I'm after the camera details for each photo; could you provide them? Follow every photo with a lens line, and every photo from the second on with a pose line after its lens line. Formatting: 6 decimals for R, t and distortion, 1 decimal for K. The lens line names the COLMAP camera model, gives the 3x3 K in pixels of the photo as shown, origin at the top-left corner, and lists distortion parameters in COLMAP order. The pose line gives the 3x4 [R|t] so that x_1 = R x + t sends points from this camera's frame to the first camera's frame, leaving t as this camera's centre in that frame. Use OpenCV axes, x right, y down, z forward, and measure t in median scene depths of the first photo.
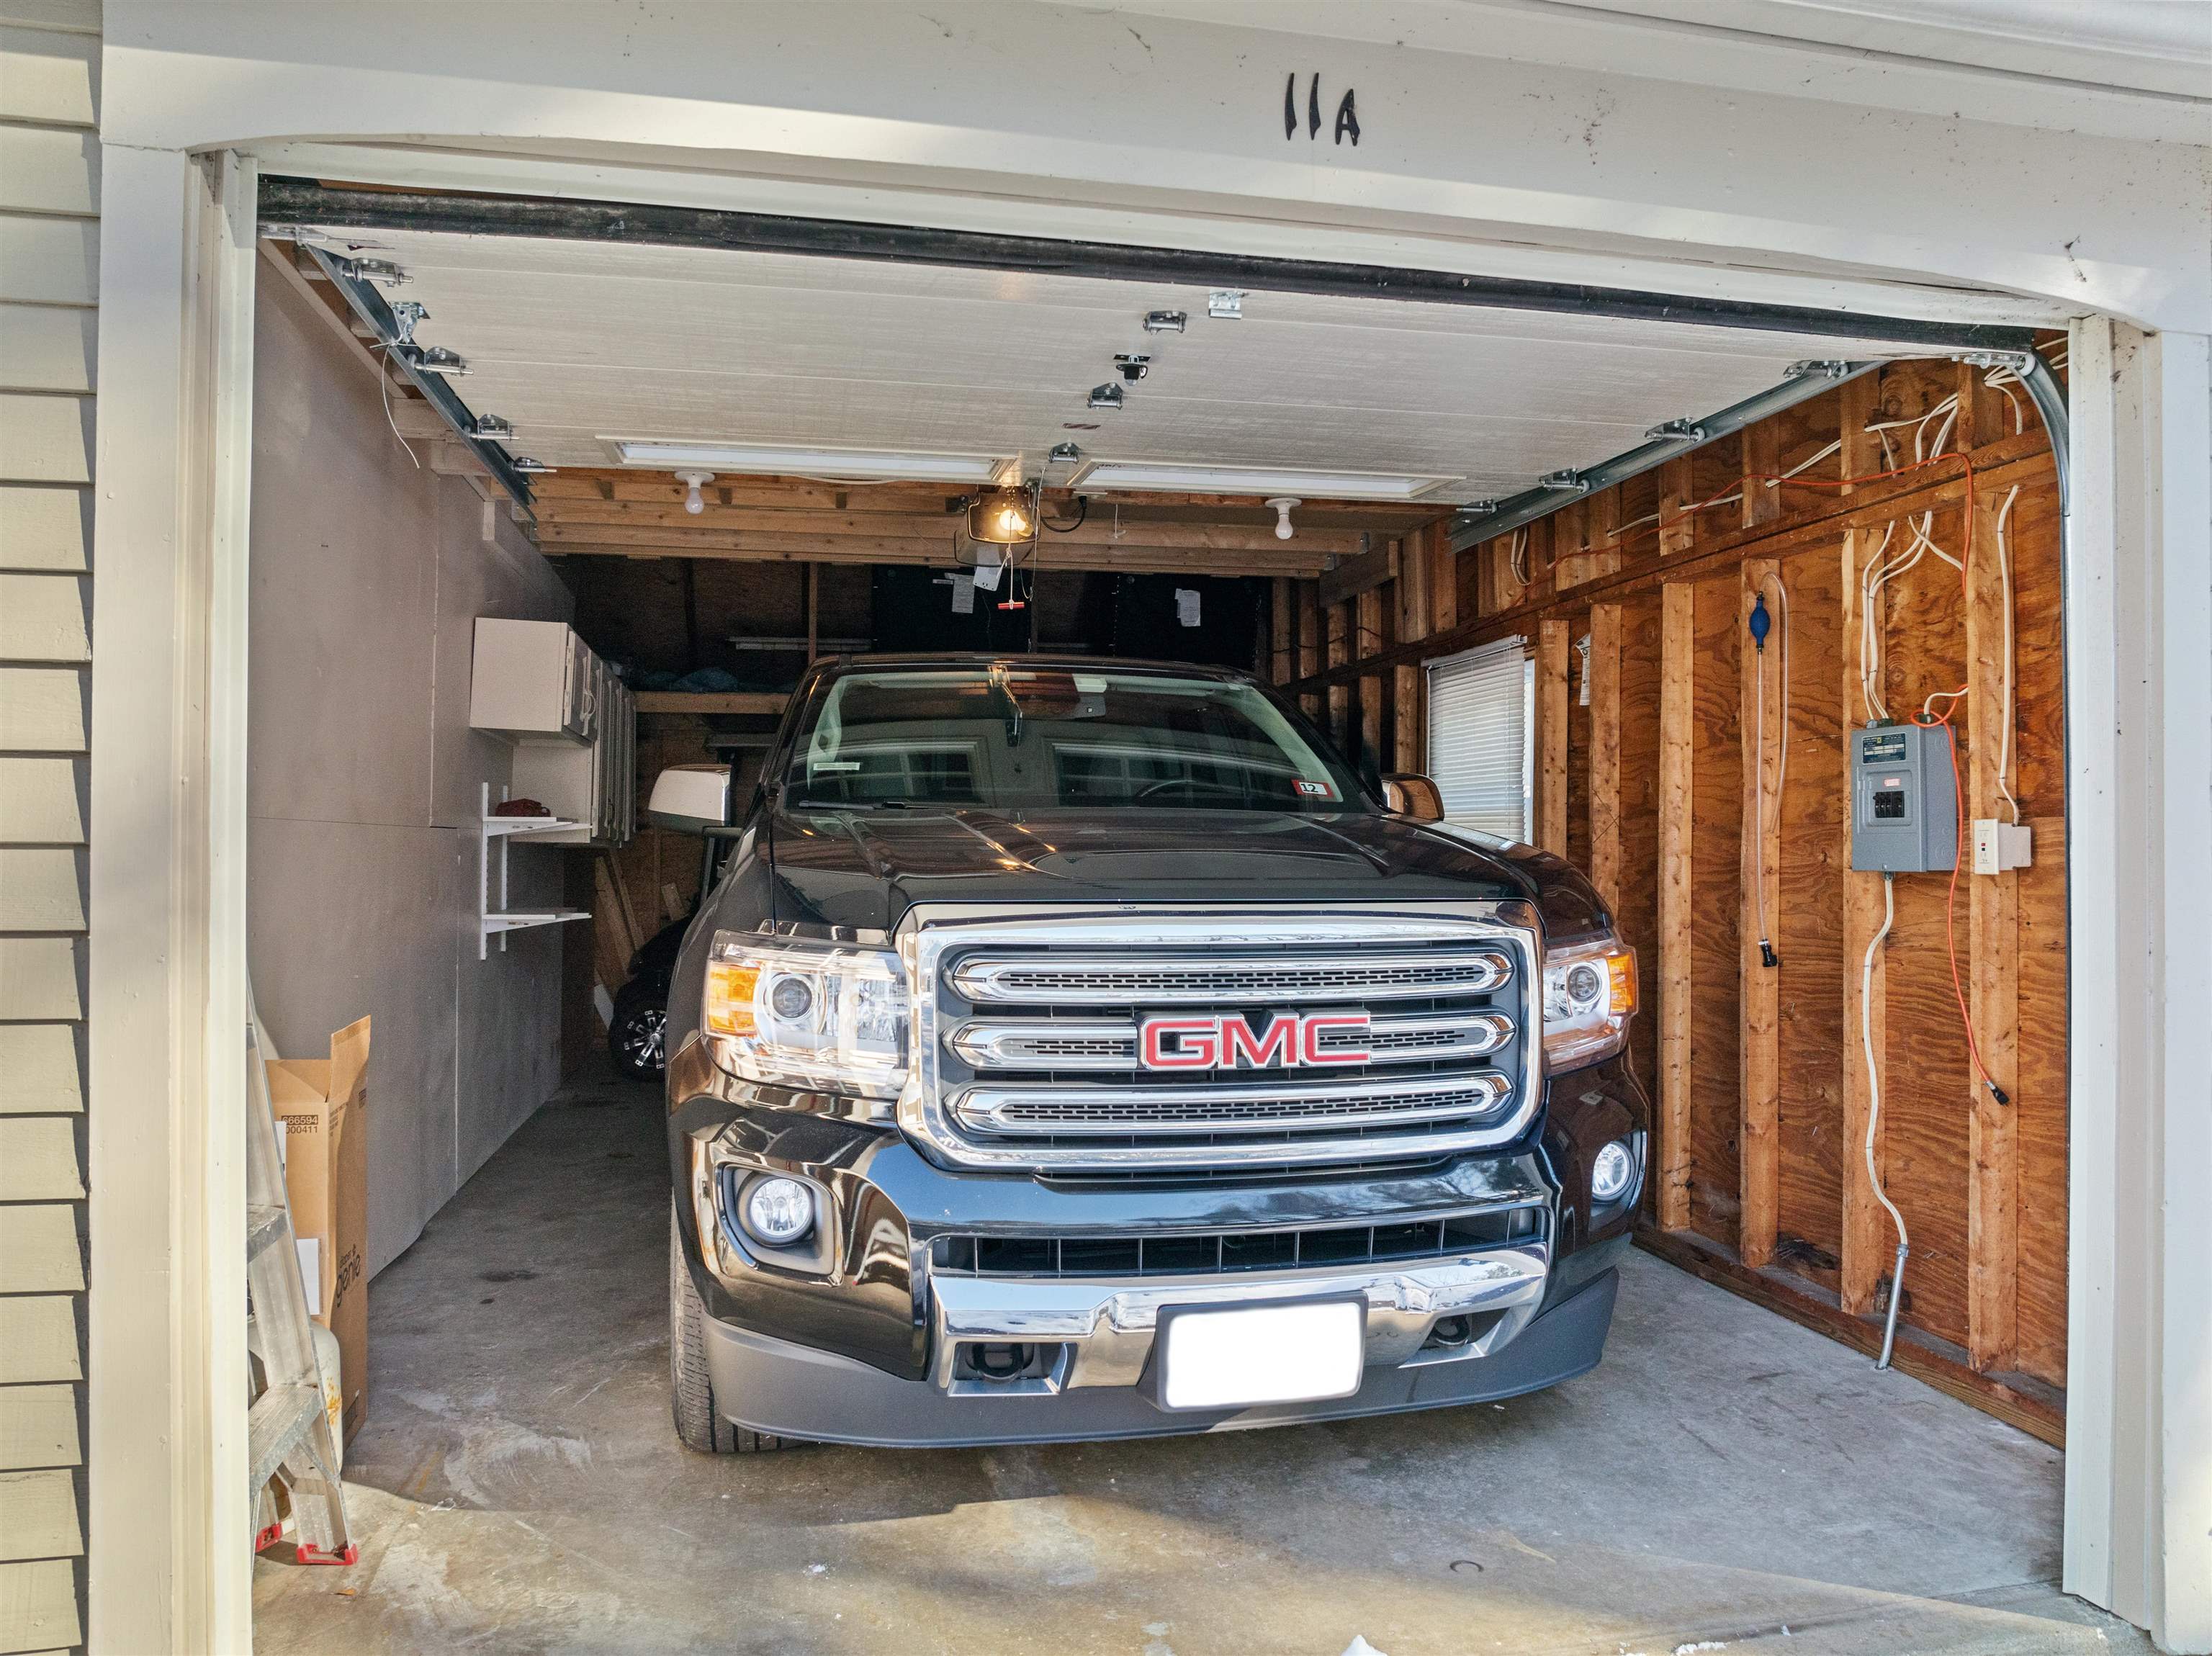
lens RADIAL K [[1545.1, 0, 1106.0], [0, 1545.1, 845.6], [0, 0, 1]] dist [-0.031996, -0.003133]
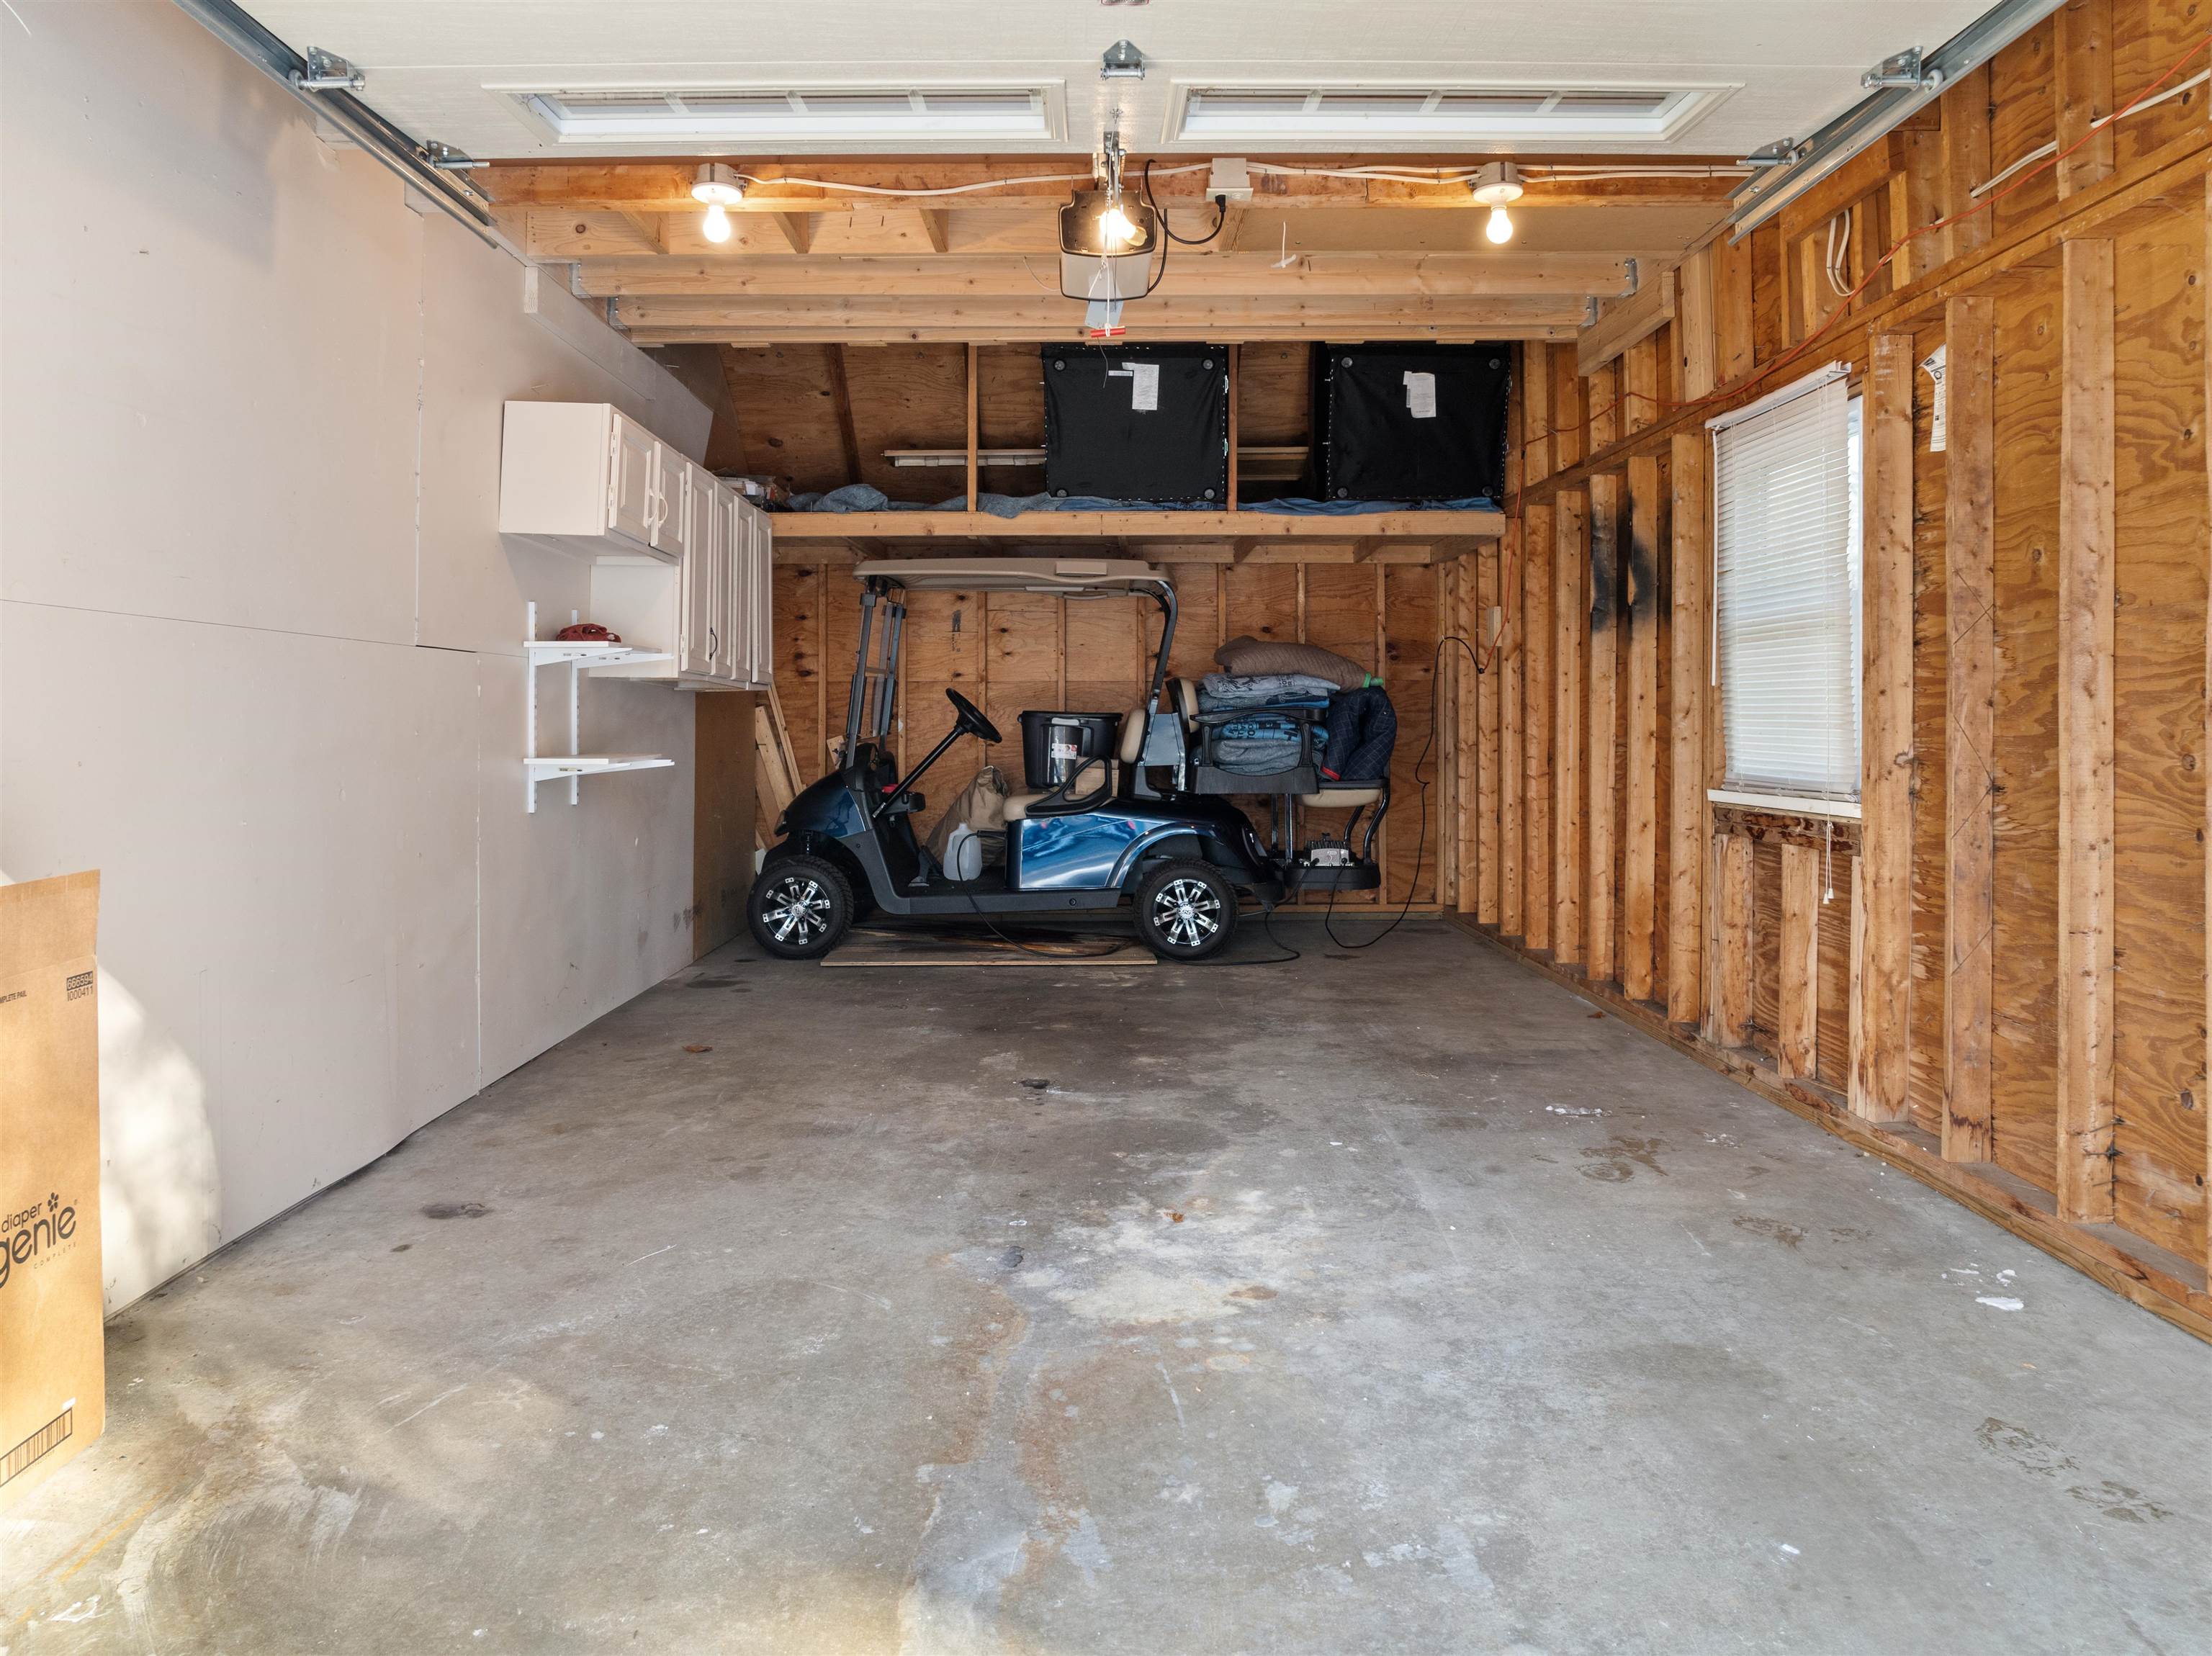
lens RADIAL K [[1581.0, 0, 1111.3], [0, 1581.0, 723.5], [0, 0, 1]] dist [-0.050174, 0.023922]
pose [[0.983007, -0.005953, -0.183472, 0.067575], [0.006616, 0.999974, 0.003002, 0.026040], [0.183450, -0.004165, 0.983020, 0.222897]]
